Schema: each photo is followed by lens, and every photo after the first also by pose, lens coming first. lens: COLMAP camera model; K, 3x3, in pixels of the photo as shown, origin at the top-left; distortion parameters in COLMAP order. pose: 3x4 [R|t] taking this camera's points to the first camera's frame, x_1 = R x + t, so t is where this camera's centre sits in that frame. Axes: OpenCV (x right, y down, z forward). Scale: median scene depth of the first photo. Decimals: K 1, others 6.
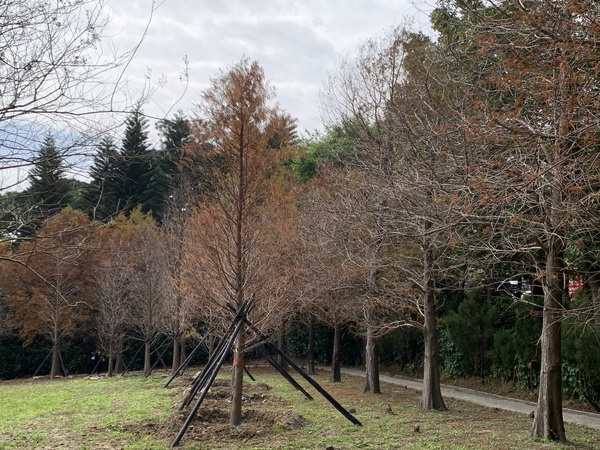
lens RADIAL K [[614.0, 0, 296.9], [0, 614.0, 228.8], [0, 0, 1]] dist [0.032868, 0.000000]
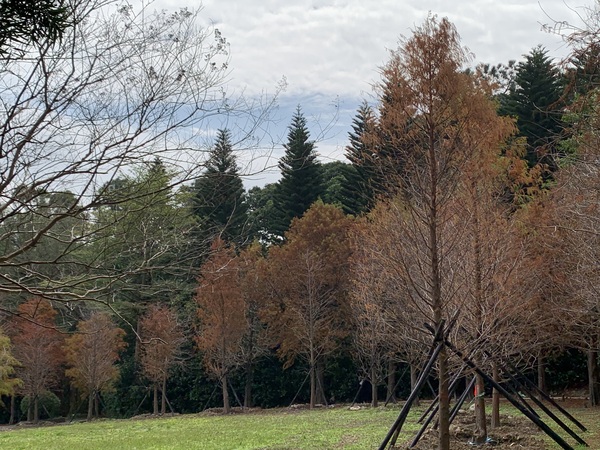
lens RADIAL K [[823.9, 0, 308.9], [0, 823.9, 219.5], [0, 0, 1]] dist [0.078920, 0.000000]
pose [[0.914732, -0.073127, -0.397390, 0.055427], [0.077902, 0.996952, -0.004138, -0.006403], [0.396481, -0.027172, 0.917641, -0.019618]]
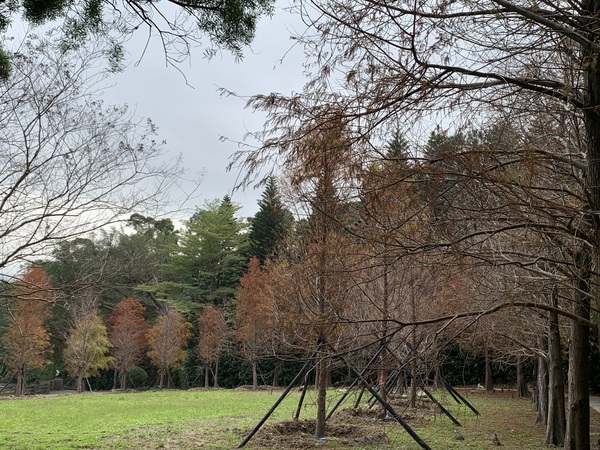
lens RADIAL K [[628.7, 0, 305.2], [0, 628.7, 217.2], [0, 0, 1]] dist [0.061235, 0.000000]
pose [[0.876269, -0.070176, -0.476684, 0.127349], [0.052273, 0.997343, -0.050735, -0.006339], [0.478978, 0.019540, 0.877609, -0.006734]]
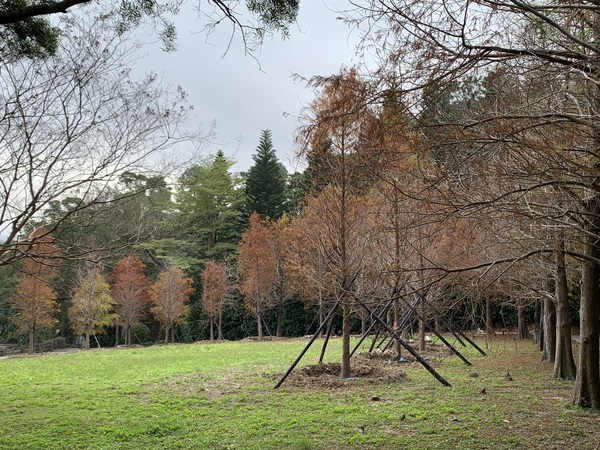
lens RADIAL K [[637.1, 0, 298.3], [0, 637.1, 212.9], [0, 0, 1]] dist [0.096975, 0.000000]
pose [[0.877249, -0.063779, -0.475779, 0.123718], [0.082270, 0.996445, 0.018117, -0.009860], [0.472932, -0.055036, 0.879378, -0.036986]]
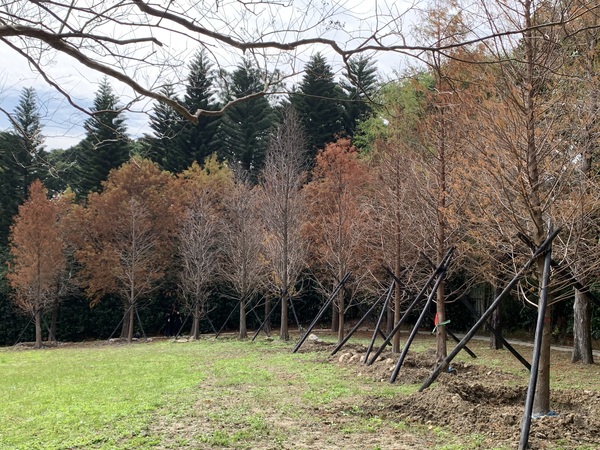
lens RADIAL K [[614.0, 0, 303.8], [0, 614.0, 222.4], [0, 0, 1]] dist [0.032868, 0.000000]
pose [[0.999557, 0.002134, -0.029693, -0.097731], [-0.000836, 0.999045, 0.043684, 0.023832], [0.029757, -0.043640, 0.998604, 0.093494]]
